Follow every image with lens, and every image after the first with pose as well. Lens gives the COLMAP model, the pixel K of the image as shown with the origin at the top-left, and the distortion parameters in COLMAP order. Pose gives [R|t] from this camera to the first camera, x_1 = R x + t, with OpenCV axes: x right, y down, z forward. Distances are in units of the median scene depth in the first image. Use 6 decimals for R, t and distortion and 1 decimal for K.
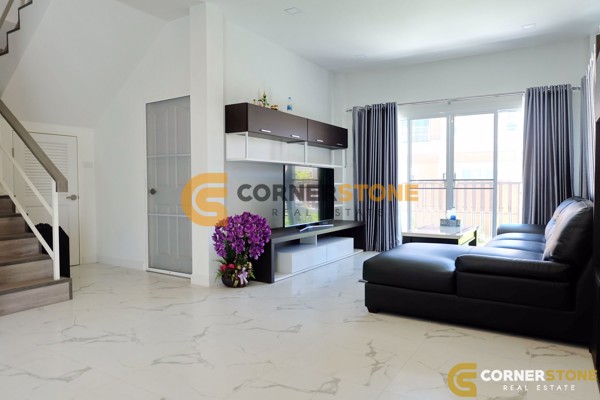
lens RADIAL K [[411.0, 0, 309.6], [0, 411.0, 202.5], [0, 0, 1]] dist [-0.083054, 0.096067]
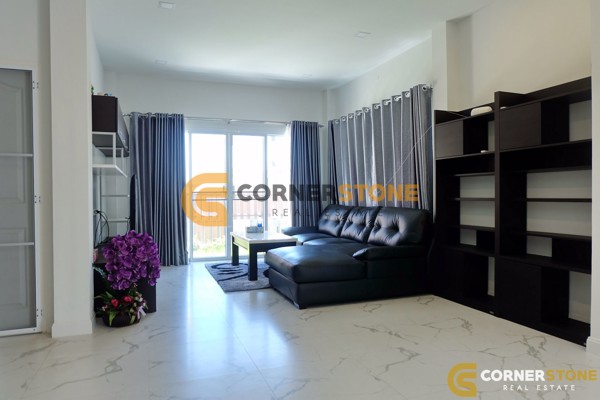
lens RADIAL K [[411.0, 0, 309.6], [0, 411.0, 202.5], [0, 0, 1]] dist [-0.083054, 0.096067]
pose [[0.611726, -0.016796, 0.790891, -0.561618], [0.037651, 0.999260, -0.007900, -0.013642], [-0.790173, 0.034611, 0.611906, 0.211312]]
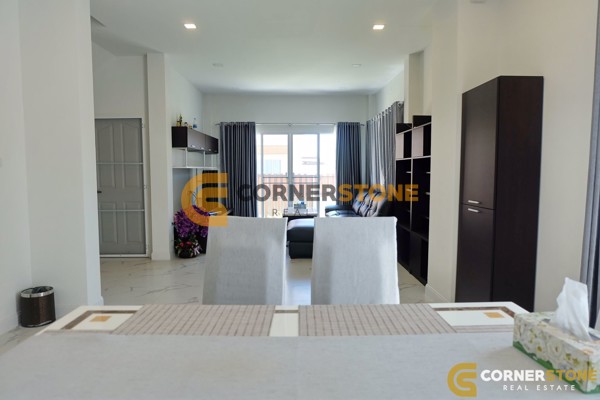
lens RADIAL K [[406.8, 0, 311.3], [0, 406.8, 200.9], [0, 0, 1]] dist [-0.002718, 0.000016]
pose [[0.838415, -0.039103, 0.543628, -0.564893], [0.019062, 0.998917, 0.042454, -0.043103], [-0.544699, -0.025231, 0.838252, -0.406532]]
